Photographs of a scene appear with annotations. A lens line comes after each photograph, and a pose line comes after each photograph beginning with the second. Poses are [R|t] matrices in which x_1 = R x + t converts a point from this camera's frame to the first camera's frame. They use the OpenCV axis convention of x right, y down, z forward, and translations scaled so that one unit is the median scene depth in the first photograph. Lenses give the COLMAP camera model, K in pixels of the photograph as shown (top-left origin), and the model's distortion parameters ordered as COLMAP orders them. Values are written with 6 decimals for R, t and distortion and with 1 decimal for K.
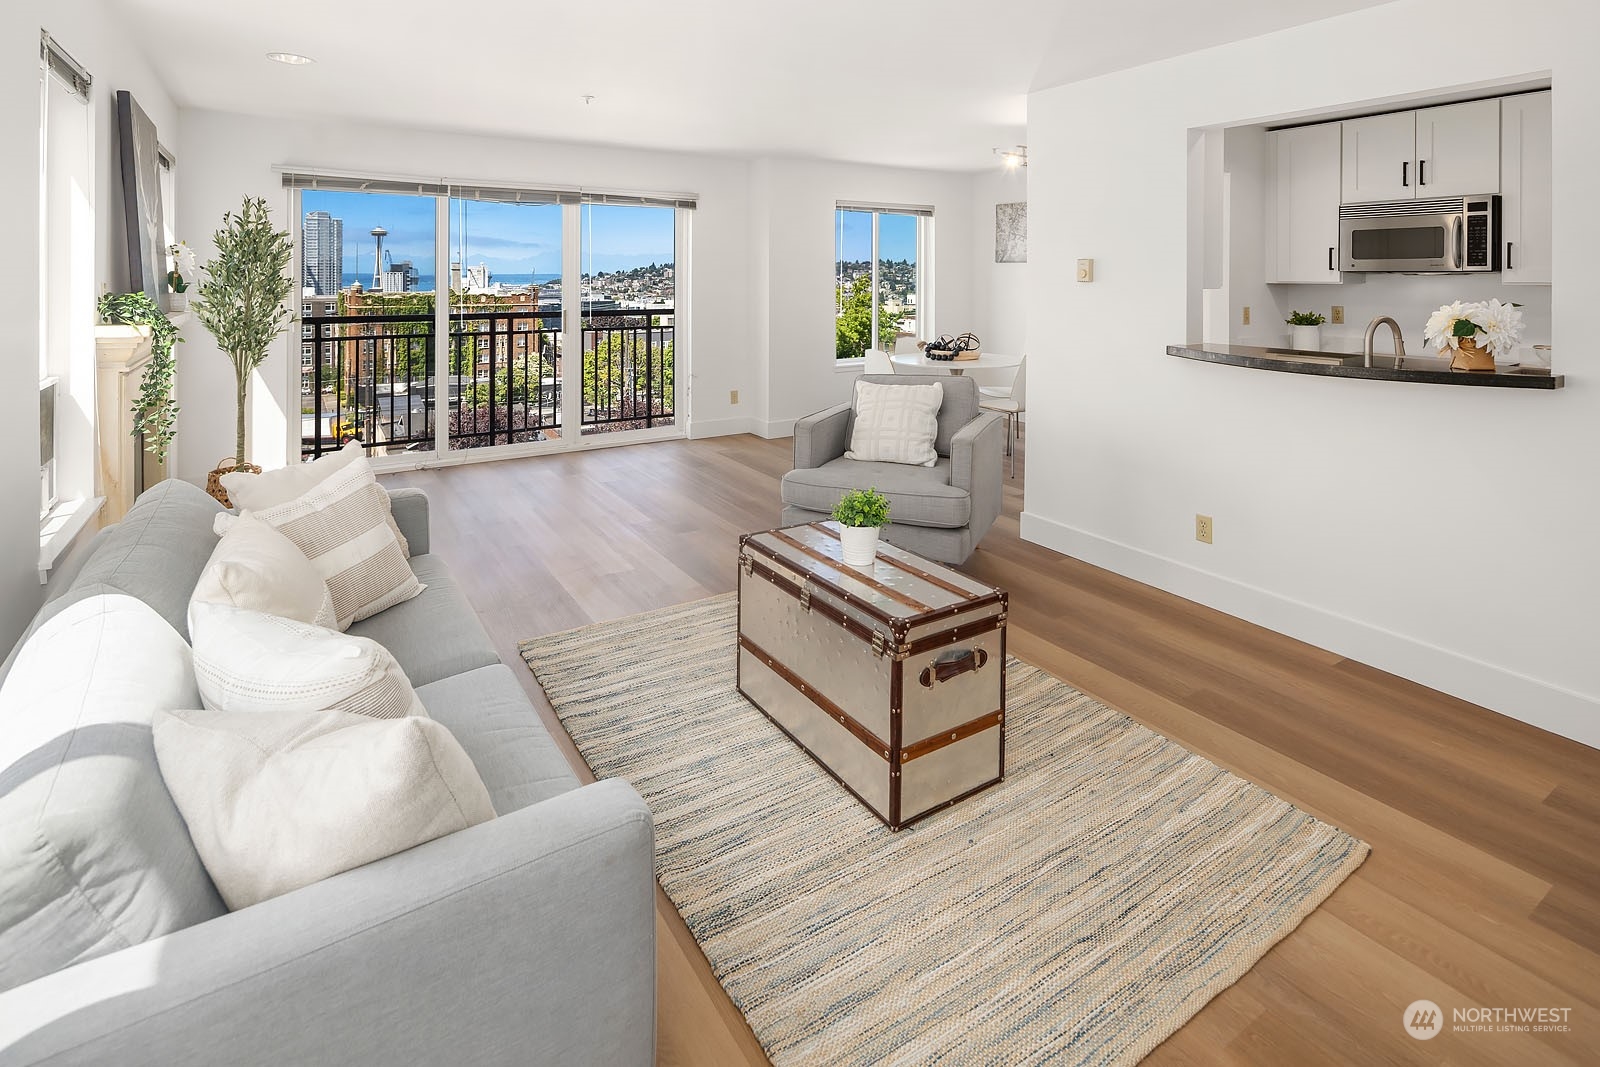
lens RADIAL K [[797.5, 0, 799.3], [0, 797.5, 279.4], [0, 0, 1]] dist [0.002494, 0.000394]
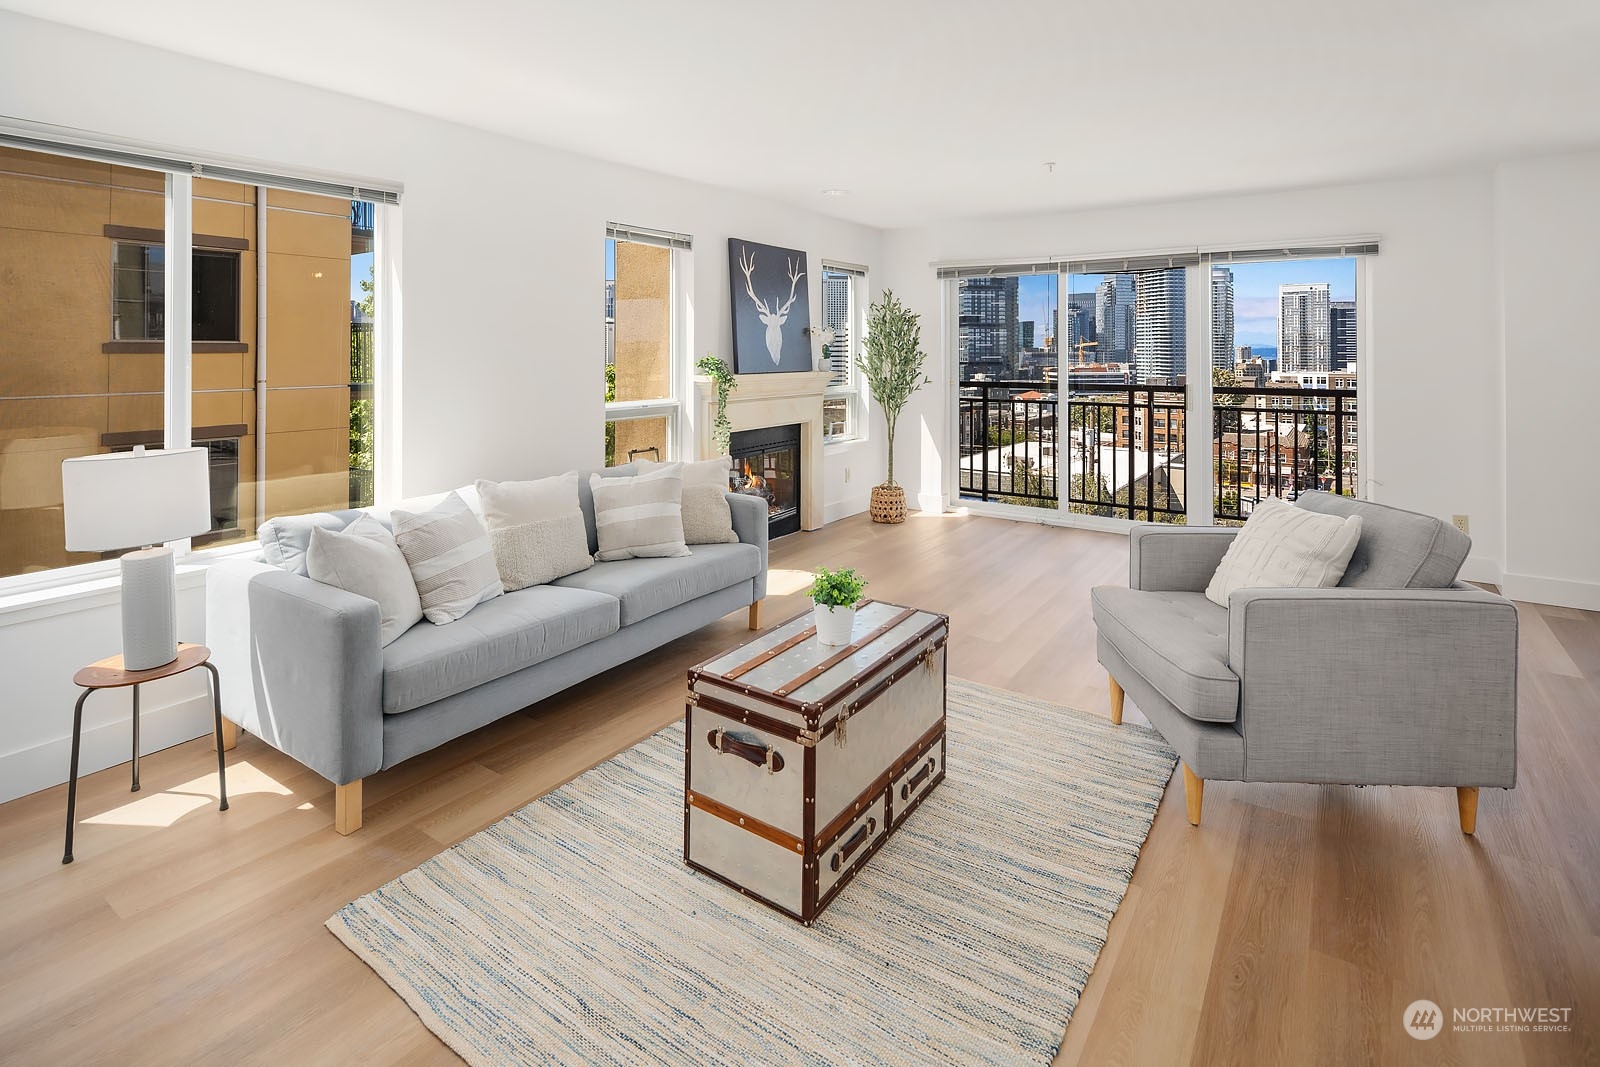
lens RADIAL K [[789.8, 0, 766.5], [0, 789.8, 346.7], [0, 0, 1]] dist [0.000995, -0.000018]
pose [[0.364656, -0.006994, -0.931116, 1.164005], [-0.001826, 0.999964, -0.008227, 0.012707], [0.931141, 0.004700, 0.364630, 0.726322]]
